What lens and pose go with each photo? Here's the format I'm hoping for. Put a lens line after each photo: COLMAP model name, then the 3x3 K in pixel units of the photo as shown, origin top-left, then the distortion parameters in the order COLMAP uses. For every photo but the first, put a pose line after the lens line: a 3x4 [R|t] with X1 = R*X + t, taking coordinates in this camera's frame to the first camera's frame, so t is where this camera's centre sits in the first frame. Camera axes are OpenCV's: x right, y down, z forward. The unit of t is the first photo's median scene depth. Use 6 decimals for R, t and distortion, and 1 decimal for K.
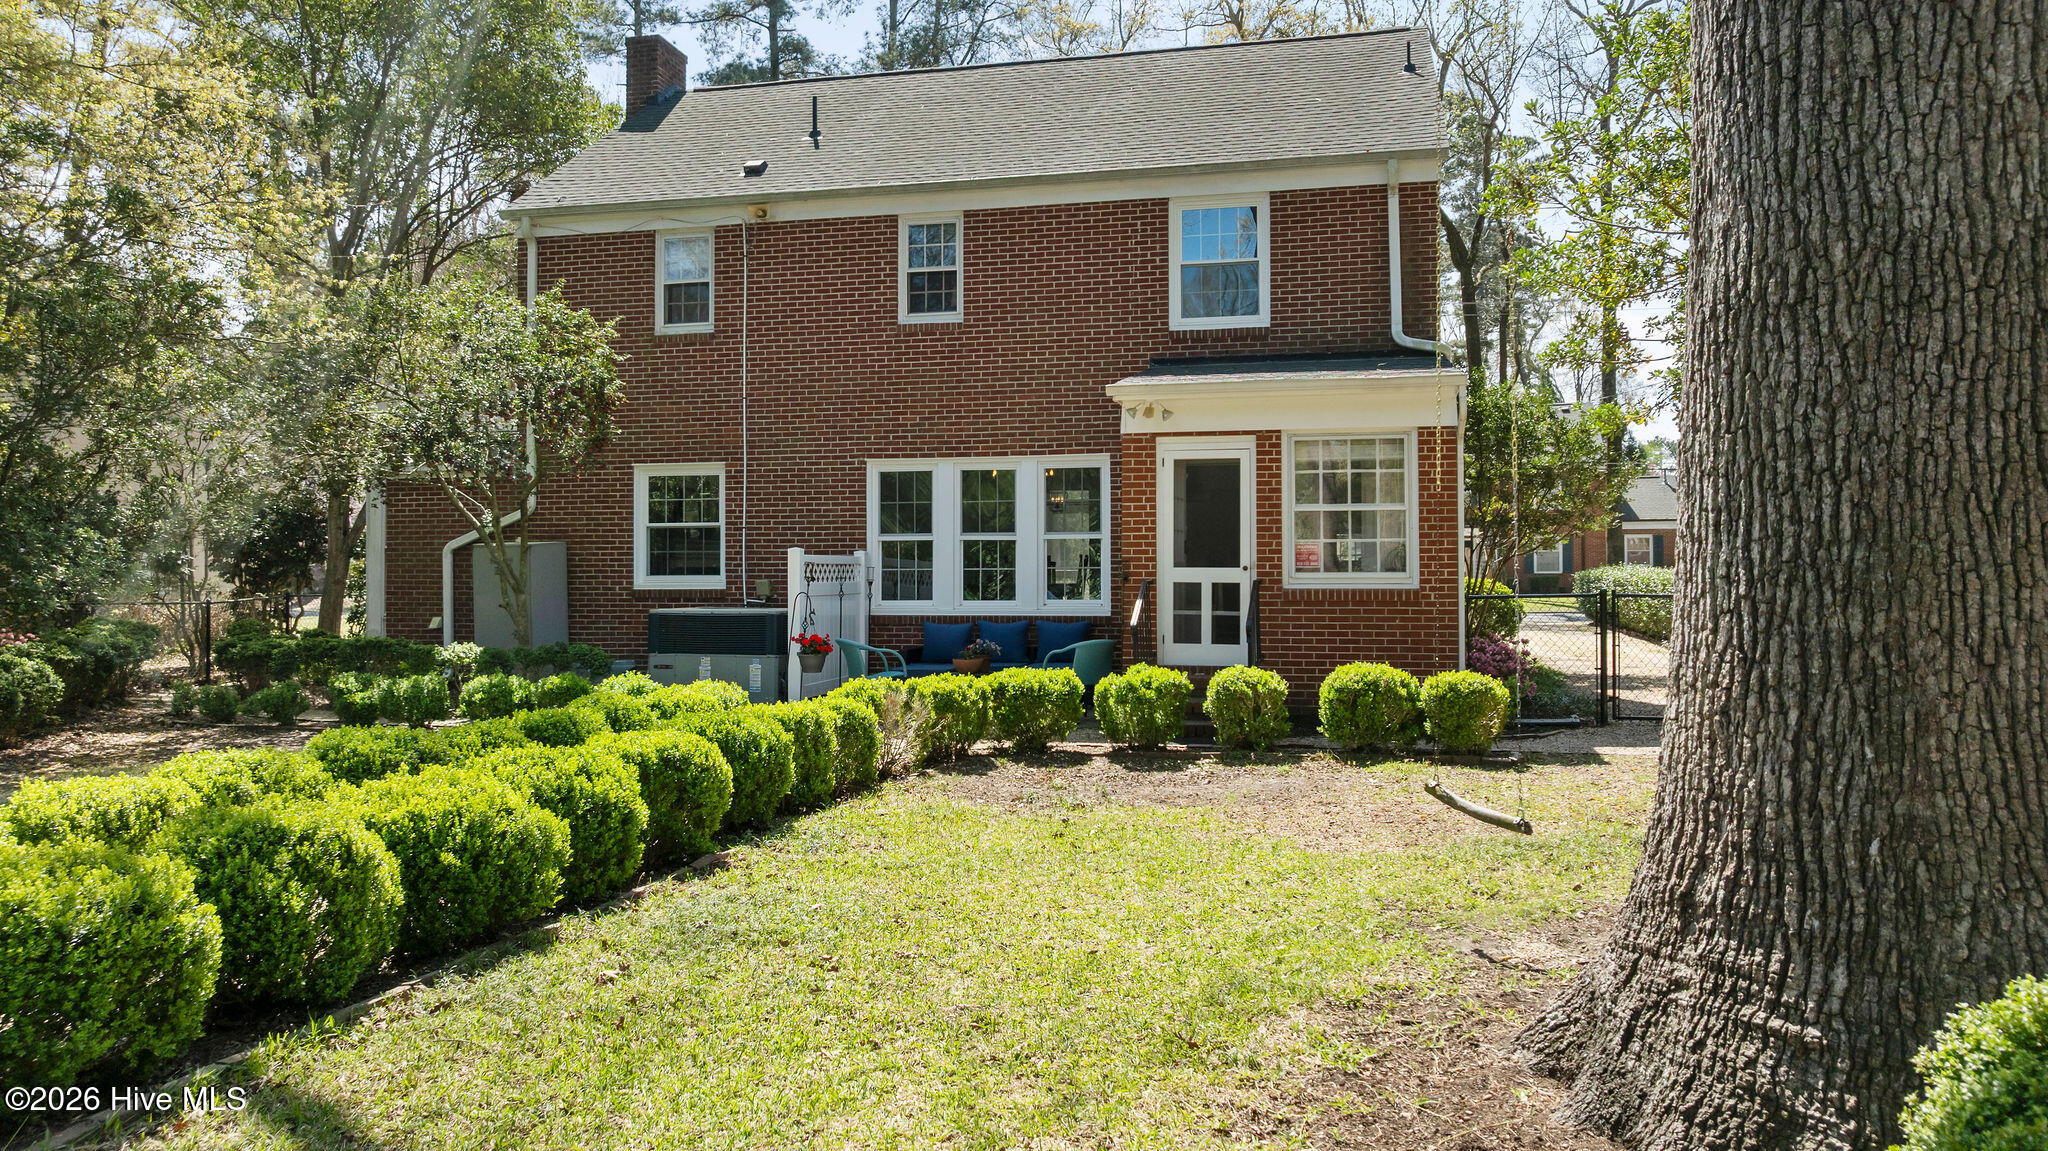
lens RADIAL K [[1484.6, 0, 1024.0], [0, 1484.6, 575.5], [0, 0, 1]] dist [-0.015618, 0.000434]
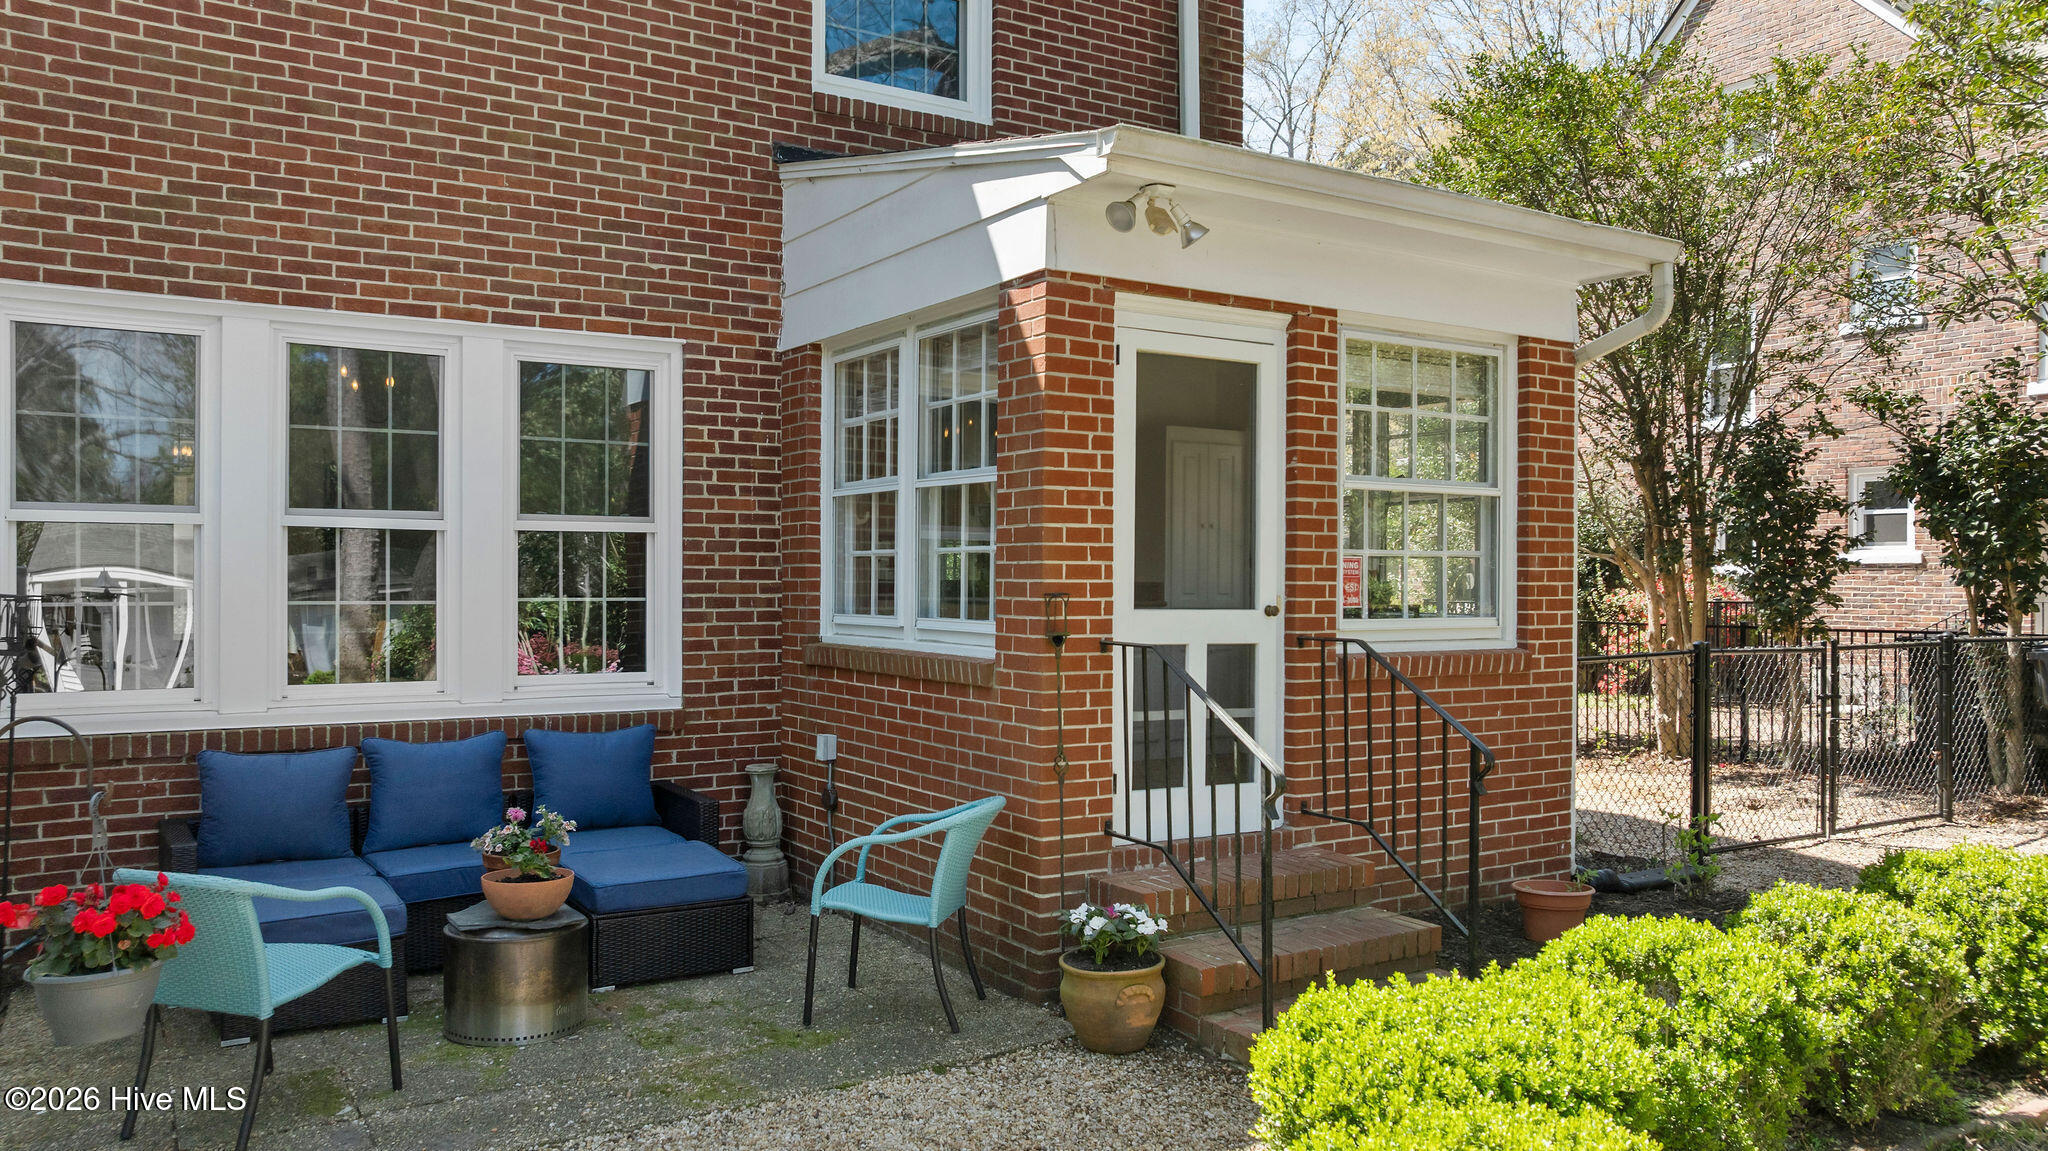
lens RADIAL K [[1484.6, 0, 1024.0], [0, 1484.6, 575.5], [0, 0, 1]] dist [-0.015618, 0.000434]
pose [[0.701427, 0.007782, 0.712698, -0.186817], [-0.005442, 0.999970, -0.005563, -0.010690], [-0.712720, 0.000023, 0.701449, 0.626848]]
